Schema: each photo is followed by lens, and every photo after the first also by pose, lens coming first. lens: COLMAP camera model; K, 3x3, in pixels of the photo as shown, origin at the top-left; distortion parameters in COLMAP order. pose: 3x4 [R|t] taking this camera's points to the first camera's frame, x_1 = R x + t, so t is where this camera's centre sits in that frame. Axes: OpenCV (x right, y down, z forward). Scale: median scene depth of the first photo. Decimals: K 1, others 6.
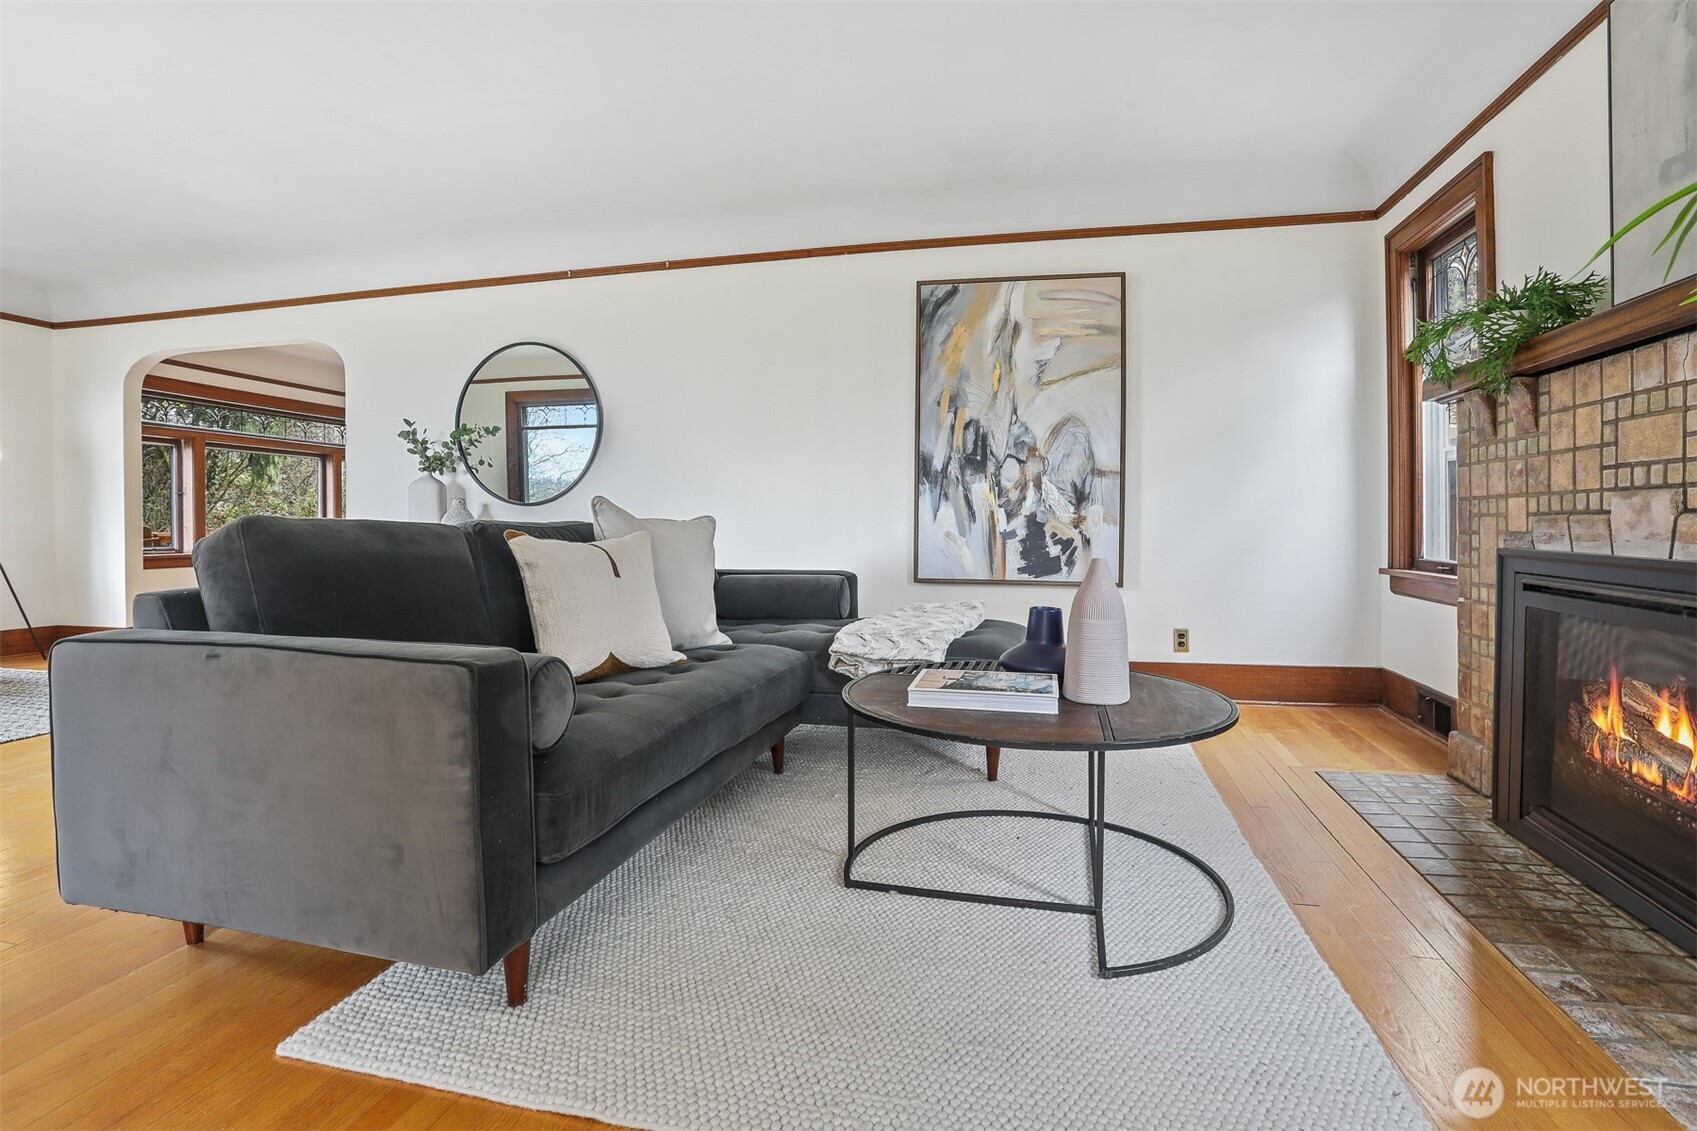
lens RADIAL K [[857.4, 0, 840.7], [0, 857.4, 519.1], [0, 0, 1]] dist [-0.059384, 0.029132]
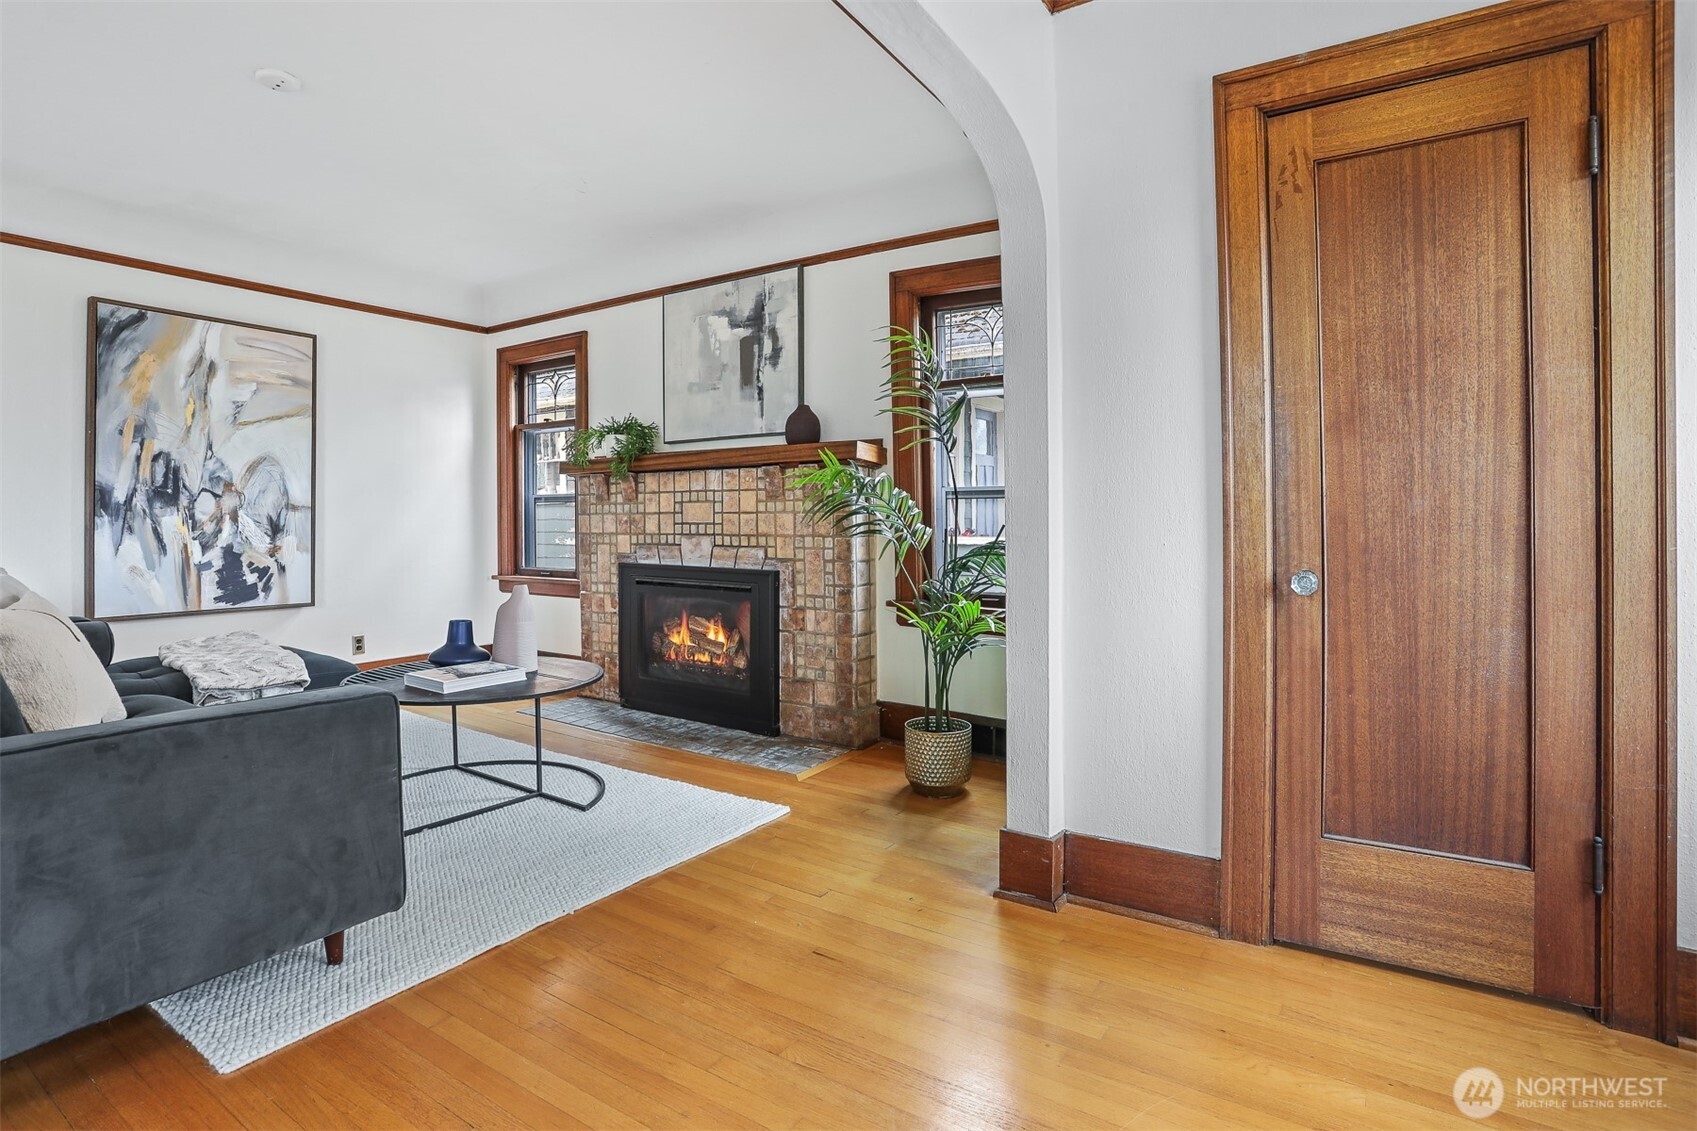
lens RADIAL K [[857.4, 0, 840.7], [0, 857.4, 519.1], [0, 0, 1]] dist [-0.059384, 0.029132]
pose [[0.342029, -0.006381, 0.939668, -0.493372], [0.002692, 0.999979, 0.005810, -0.042713], [-0.939685, 0.000542, 0.342040, -0.068856]]
